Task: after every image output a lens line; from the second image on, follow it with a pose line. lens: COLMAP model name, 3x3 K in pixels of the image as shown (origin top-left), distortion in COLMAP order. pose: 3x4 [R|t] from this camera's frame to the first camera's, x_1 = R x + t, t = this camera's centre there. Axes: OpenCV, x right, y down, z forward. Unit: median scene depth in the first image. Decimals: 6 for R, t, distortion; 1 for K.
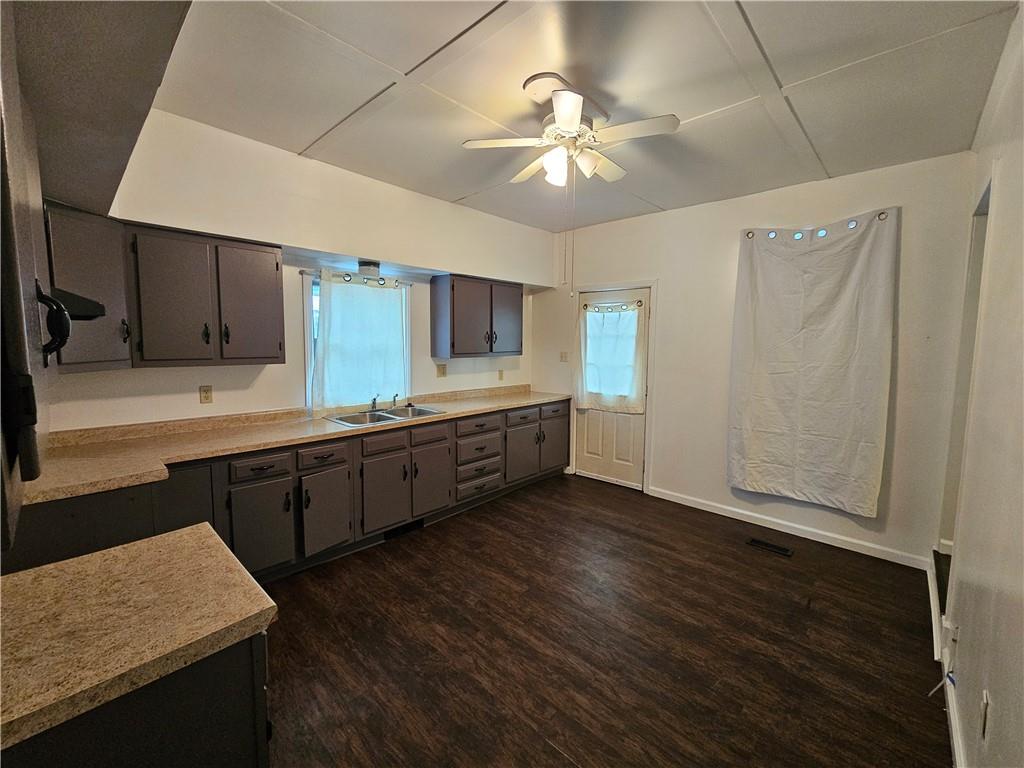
lens RADIAL K [[421.2, 0, 511.5], [0, 421.2, 379.7], [0, 0, 1]] dist [0.003020, -0.000551]
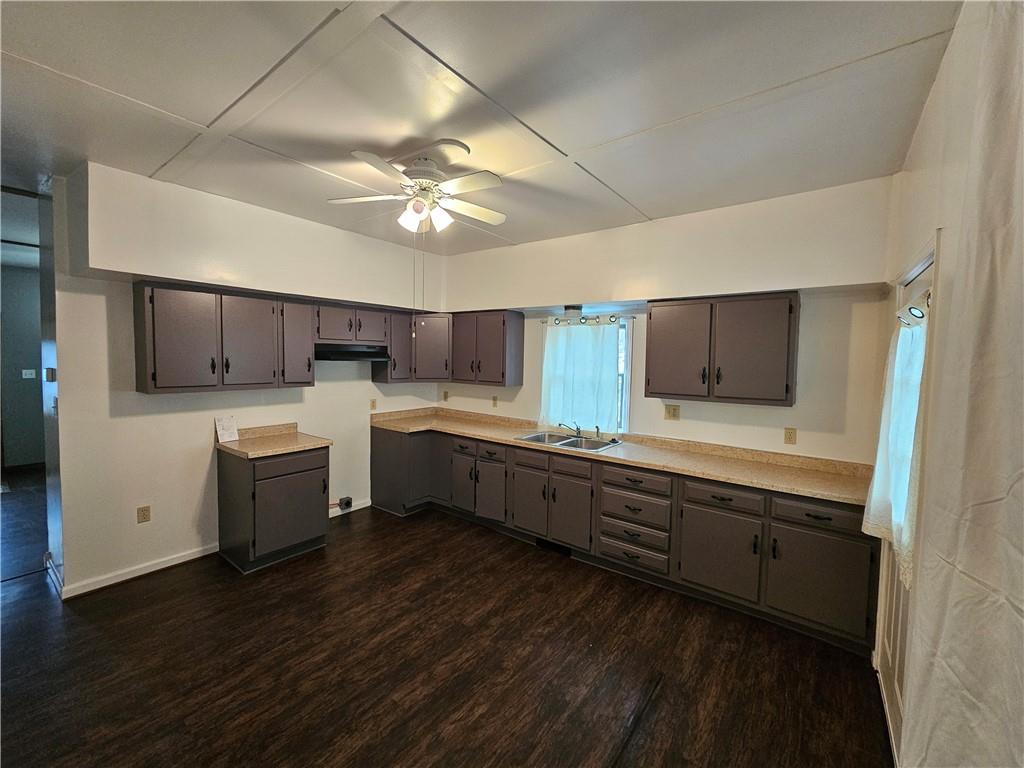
lens RADIAL K [[421.2, 0, 516.0], [0, 421.2, 381.3], [0, 0, 1]] dist [0.003020, -0.000551]
pose [[0.111854, 0.040783, -0.992887, 0.749817], [-0.123012, 0.992041, 0.026890, -0.080648], [0.986082, 0.119129, 0.115980, 0.695343]]
